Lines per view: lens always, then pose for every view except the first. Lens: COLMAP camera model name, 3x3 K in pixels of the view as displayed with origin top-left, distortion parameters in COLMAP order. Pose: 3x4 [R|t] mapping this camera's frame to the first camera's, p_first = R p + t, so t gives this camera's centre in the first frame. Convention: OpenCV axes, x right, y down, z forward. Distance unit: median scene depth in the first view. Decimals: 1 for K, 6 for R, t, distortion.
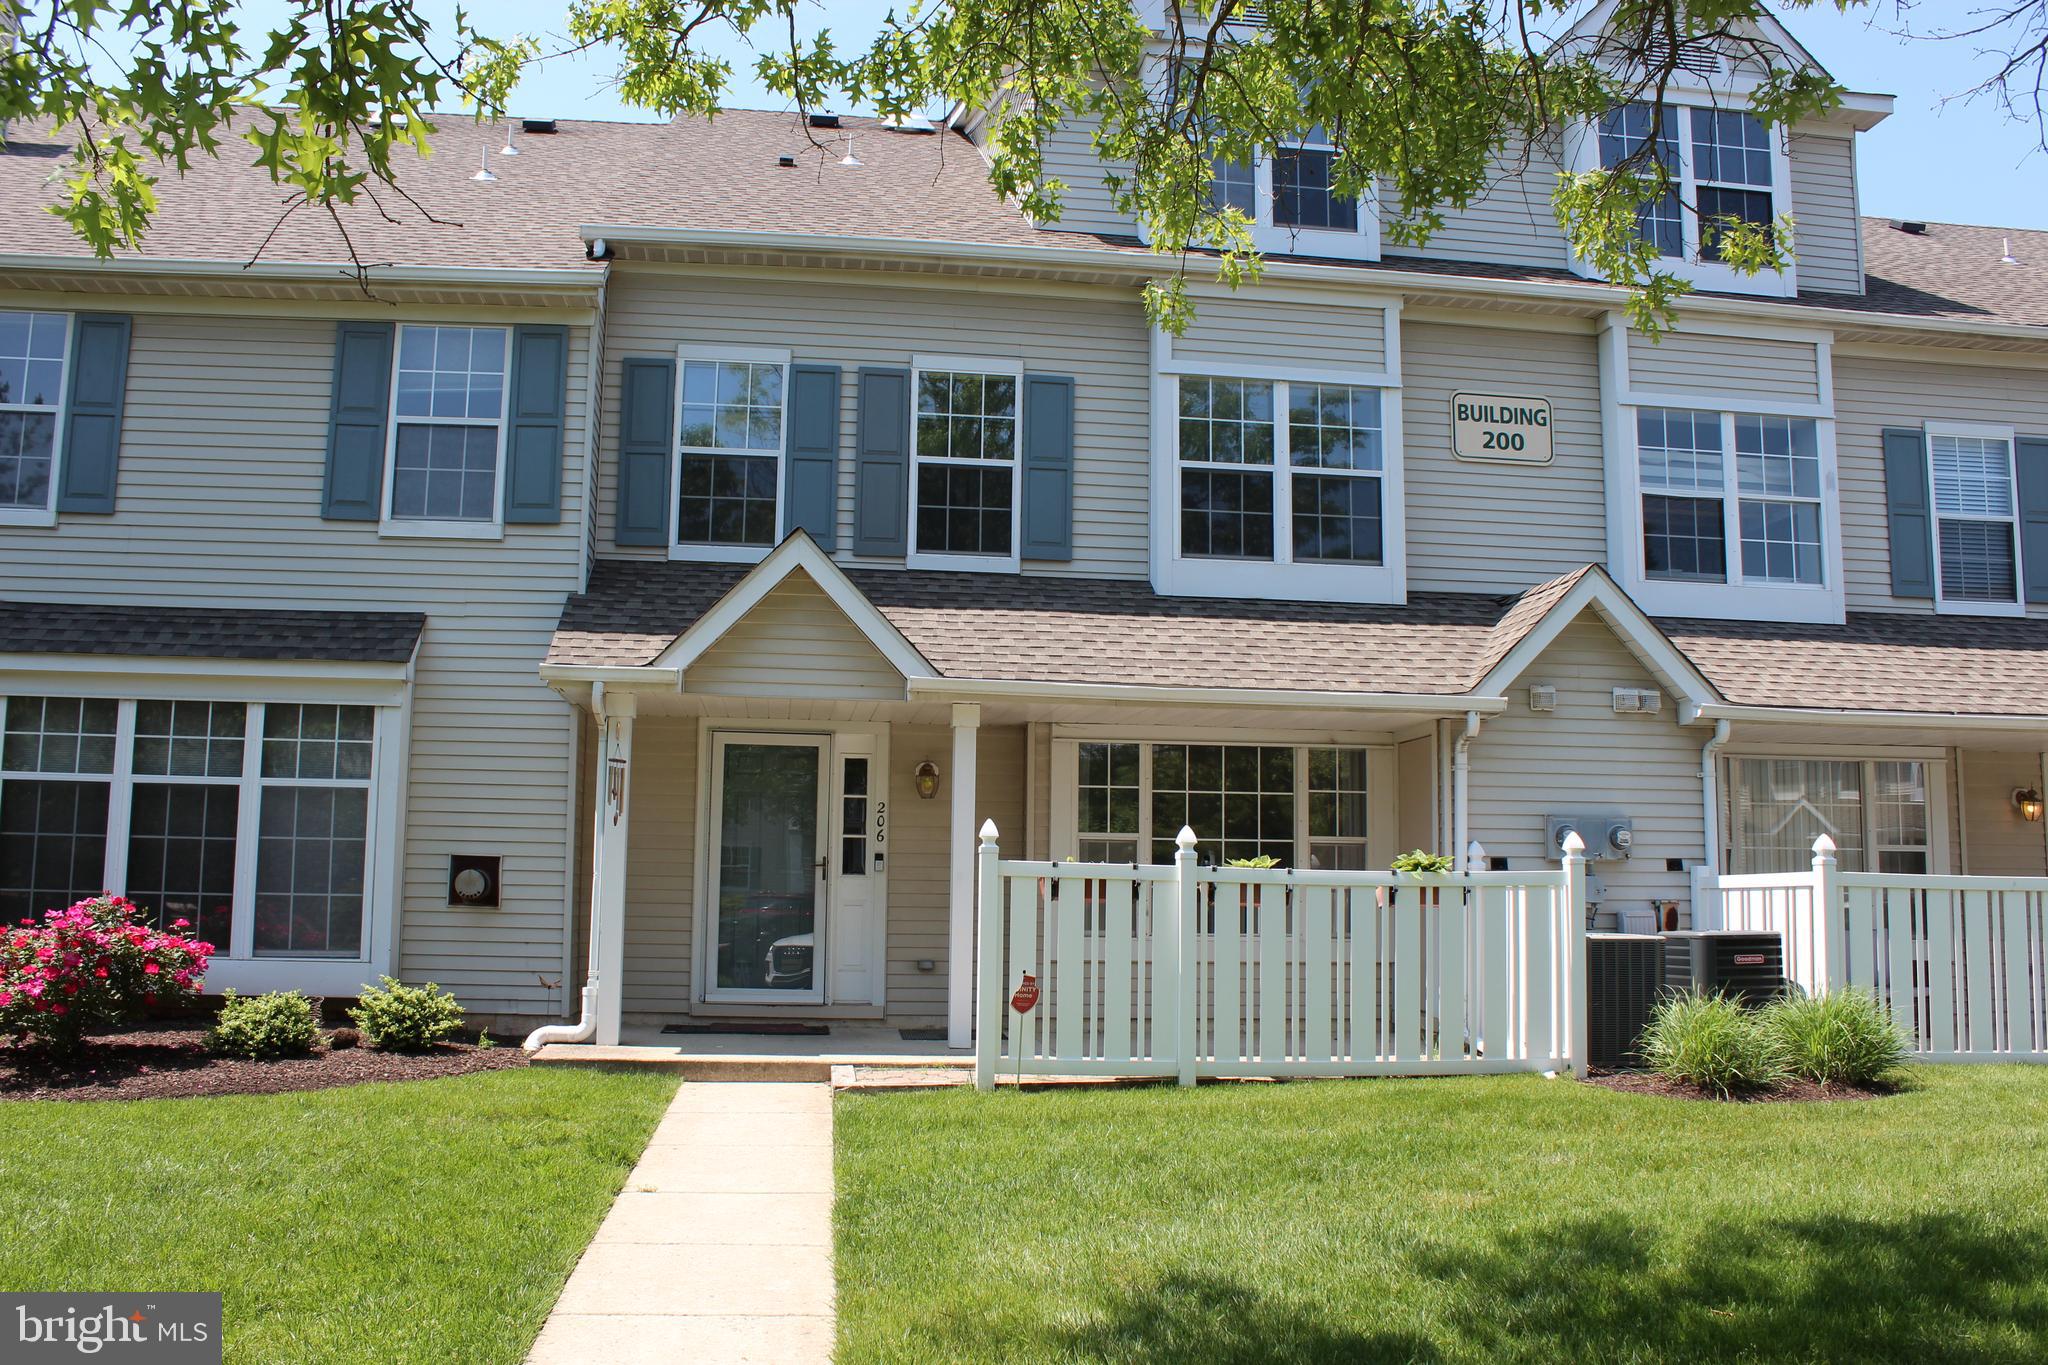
lens RADIAL K [[1711.3, 0, 990.2], [0, 1711.3, 680.7], [0, 0, 1]] dist [-0.160289, 0.134258]
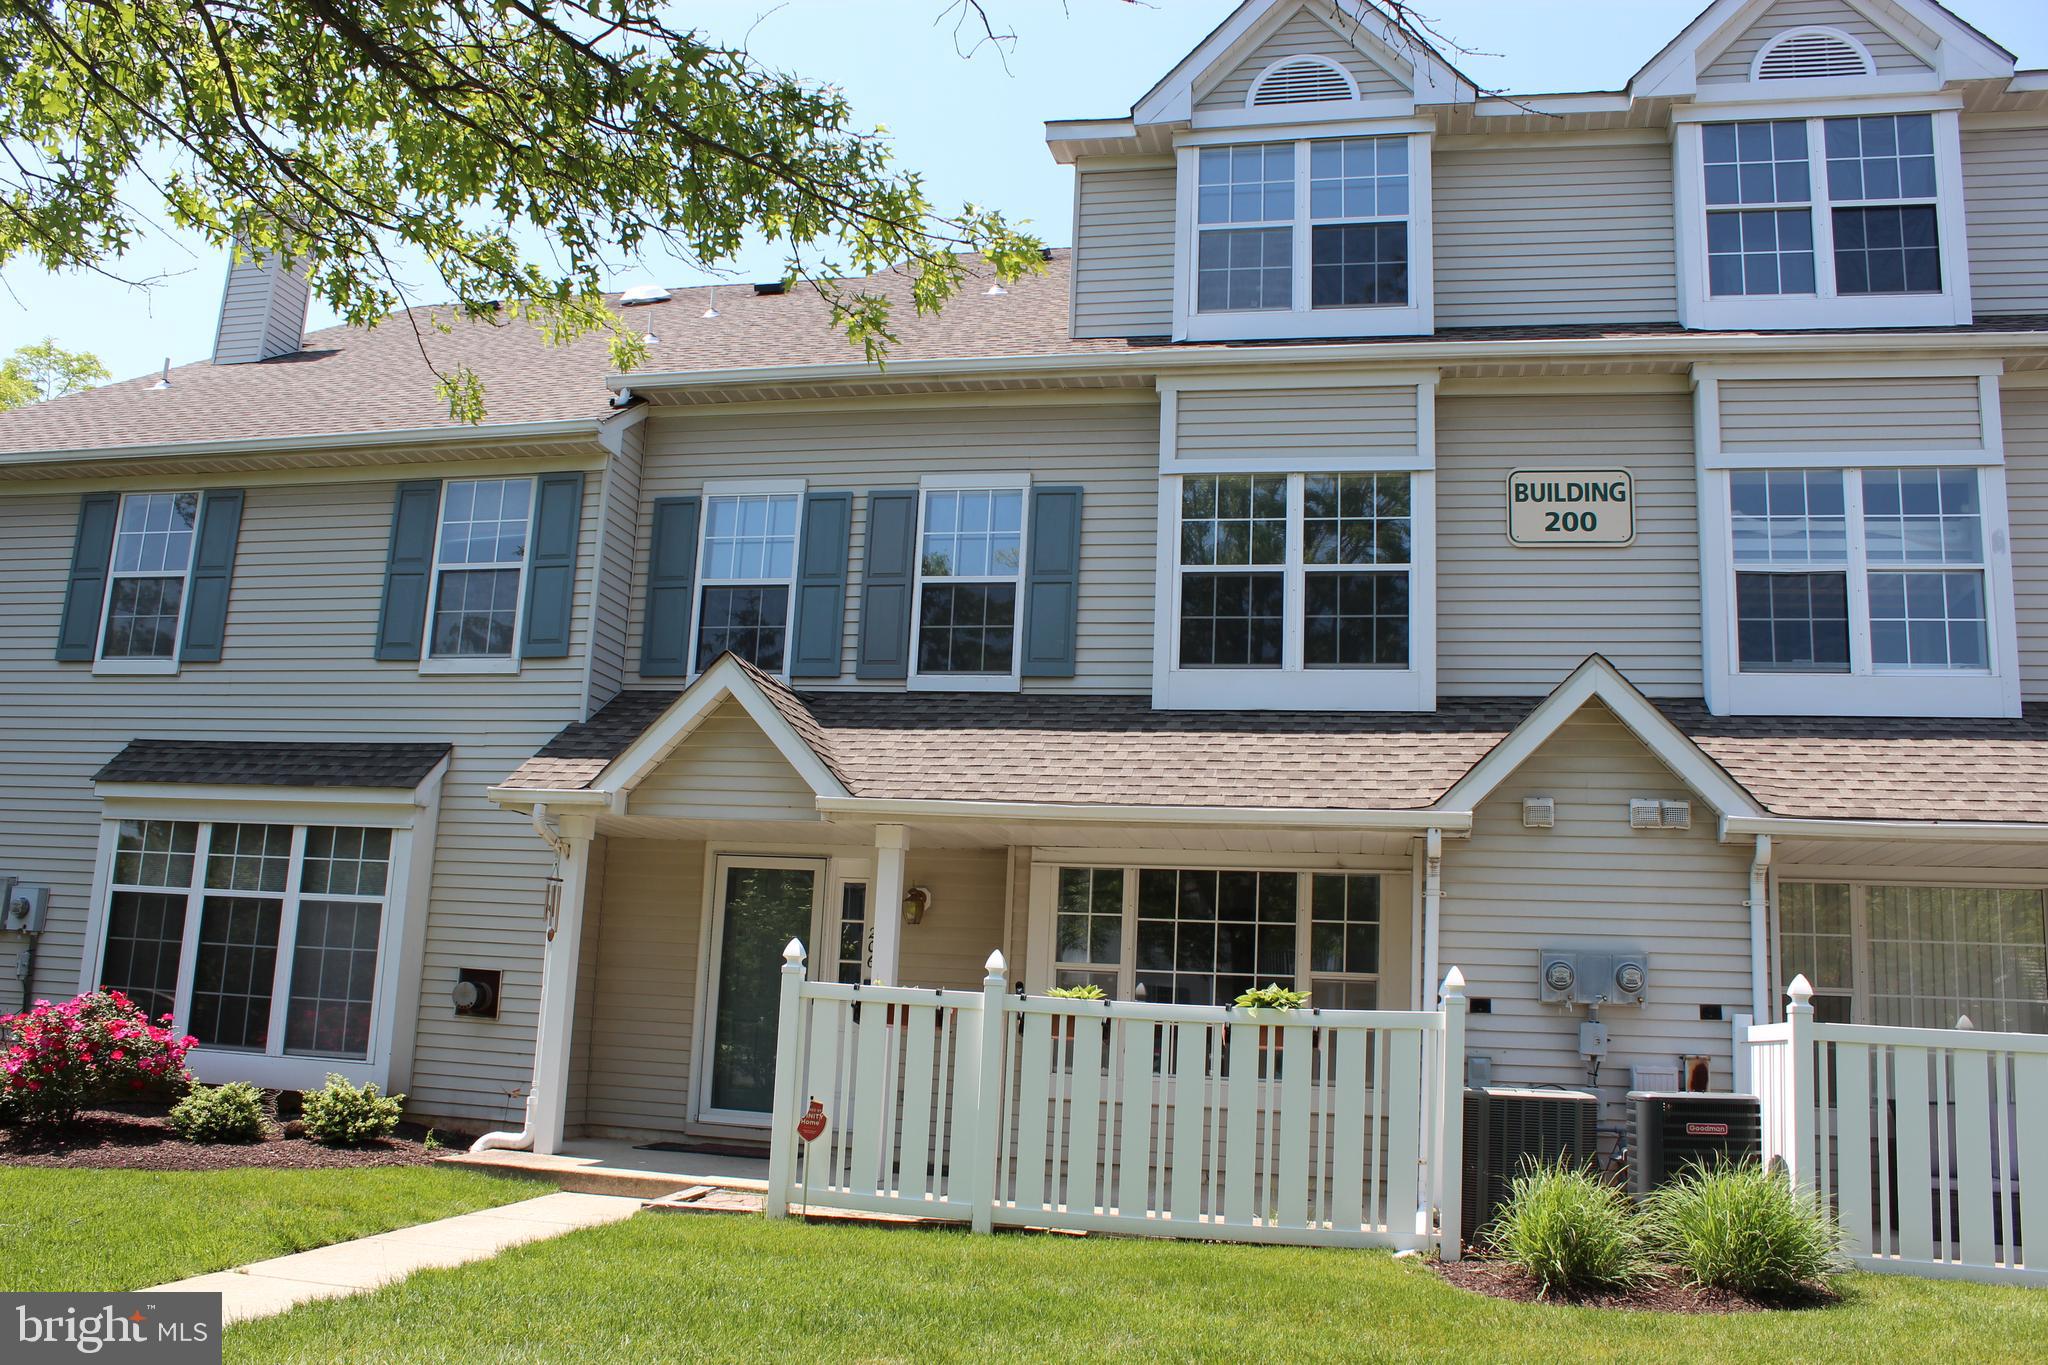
lens RADIAL K [[1711.3, 0, 1008.5], [0, 1711.3, 695.6], [0, 0, 1]] dist [-0.160289, 0.134258]
pose [[0.941539, -0.032457, -0.335336, 0.353608], [0.006418, 0.996896, -0.078470, 0.016030], [0.336842, 0.071731, 0.938825, 0.096732]]
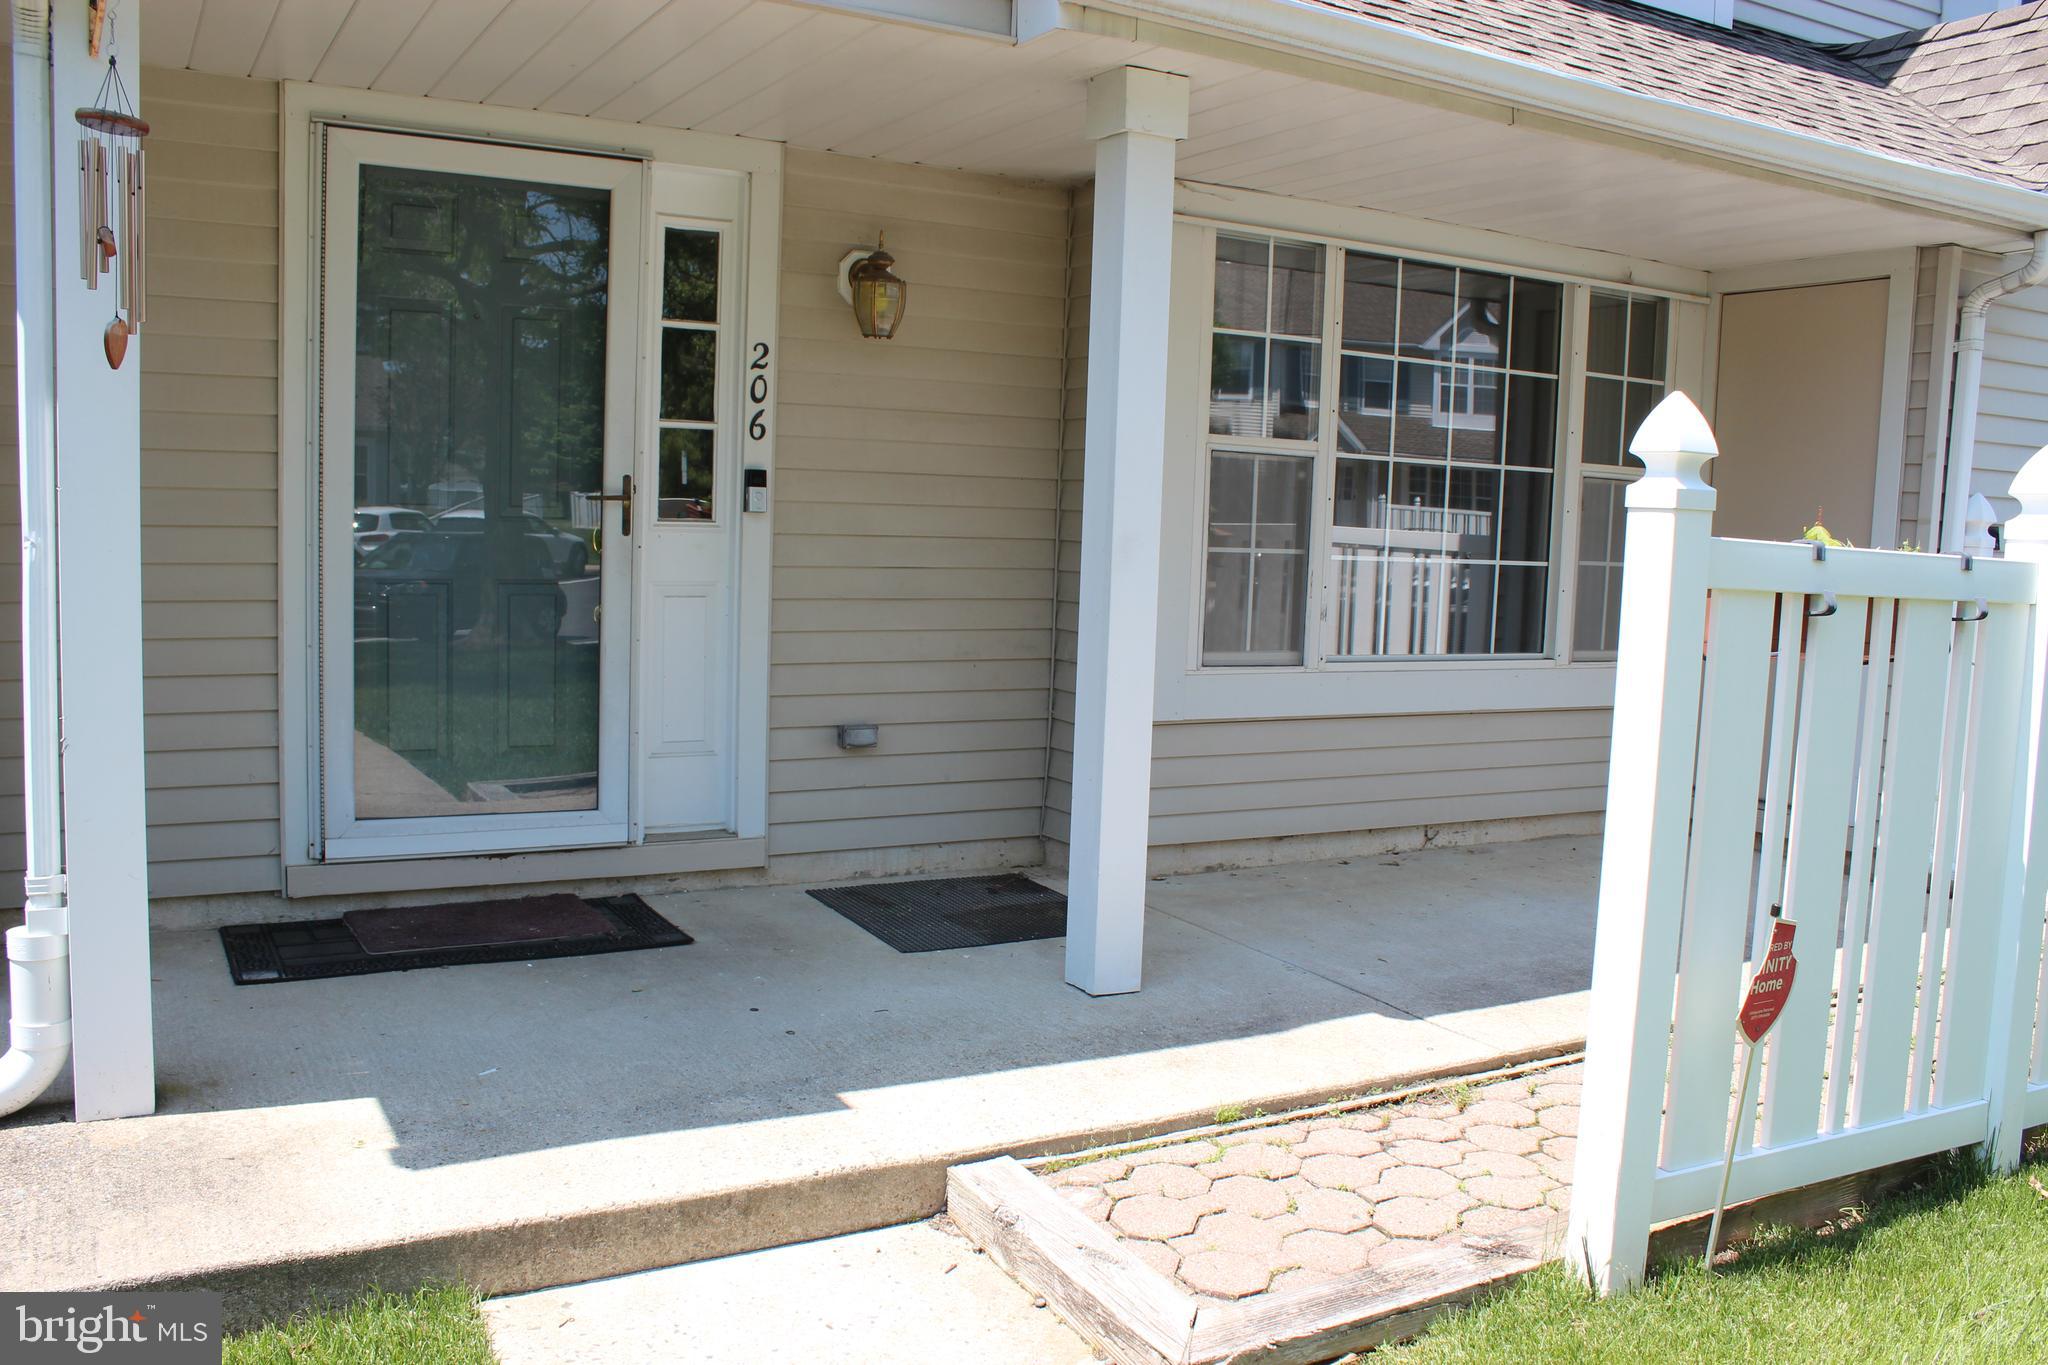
lens RADIAL K [[1711.3, 0, 1003.3], [0, 1711.3, 692.1], [0, 0, 1]] dist [-0.160289, 0.134258]
pose [[0.925129, -0.022347, 0.378994, -0.168626], [-0.068403, 0.972118, 0.224294, 0.059337], [-0.373439, -0.233425, 0.897806, 0.617567]]
